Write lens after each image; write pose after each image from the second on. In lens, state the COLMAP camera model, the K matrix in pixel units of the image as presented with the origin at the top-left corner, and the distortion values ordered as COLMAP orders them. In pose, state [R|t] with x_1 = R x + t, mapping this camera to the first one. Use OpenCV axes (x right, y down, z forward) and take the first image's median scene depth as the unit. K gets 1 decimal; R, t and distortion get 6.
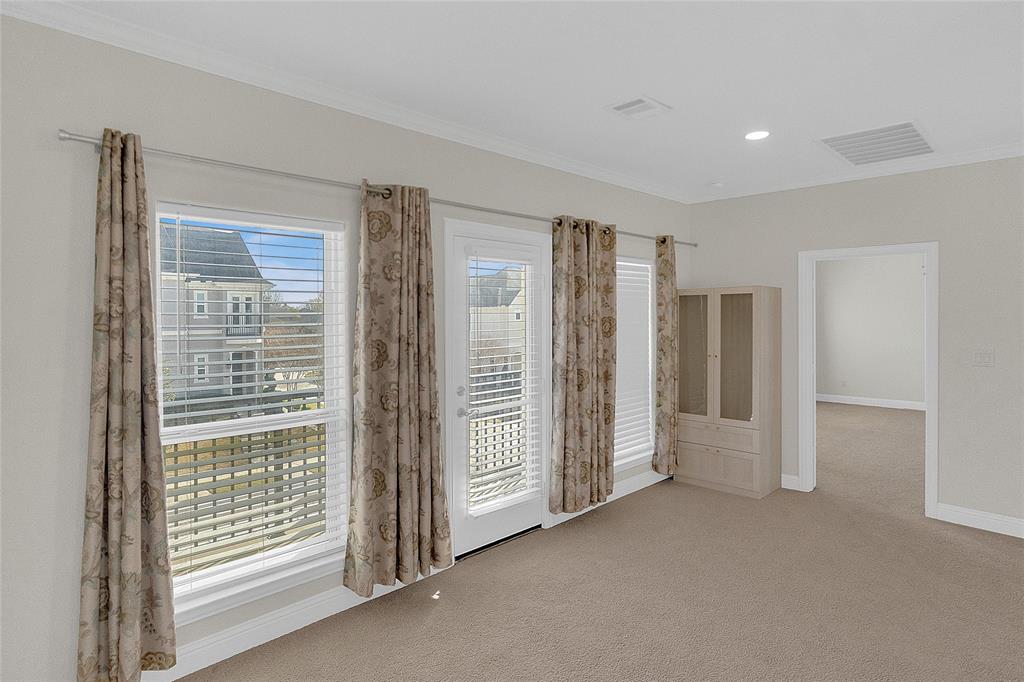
lens RADIAL K [[556.7, 0, 516.3], [0, 556.7, 314.2], [0, 0, 1]] dist [-0.005799, 0.000899]
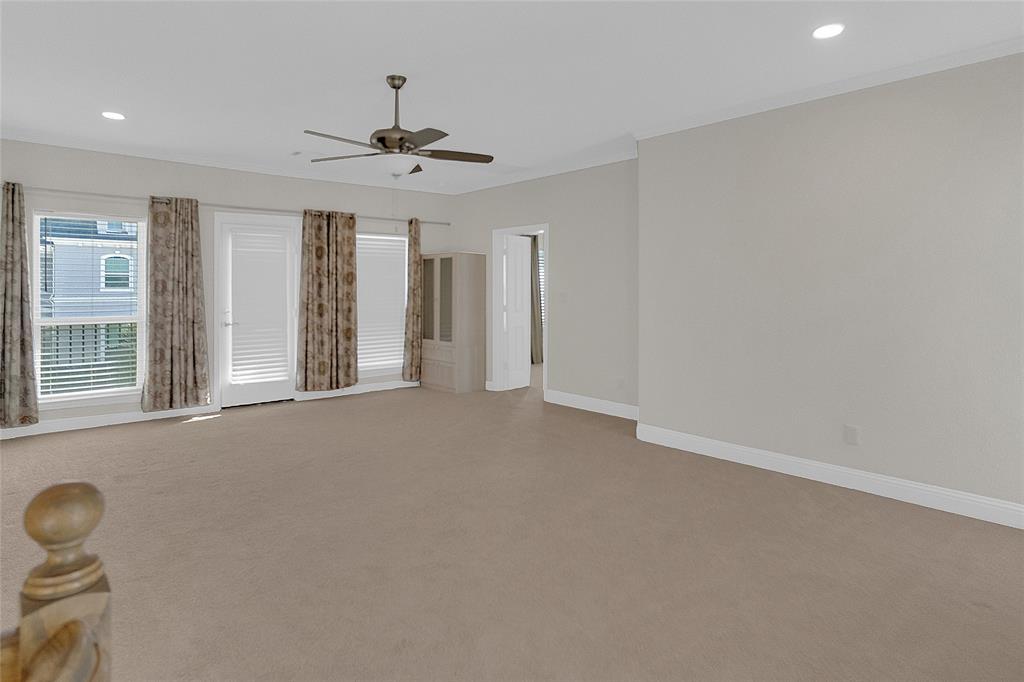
lens RADIAL K [[603.7, 0, 514.7], [0, 603.7, 284.6], [0, 0, 1]] dist [-0.012881, 0.031431]
pose [[0.999060, 0.002740, -0.043256, 1.035574], [-0.002998, 0.999978, -0.005901, 0.071877], [0.043239, 0.006025, 0.999047, -0.994130]]
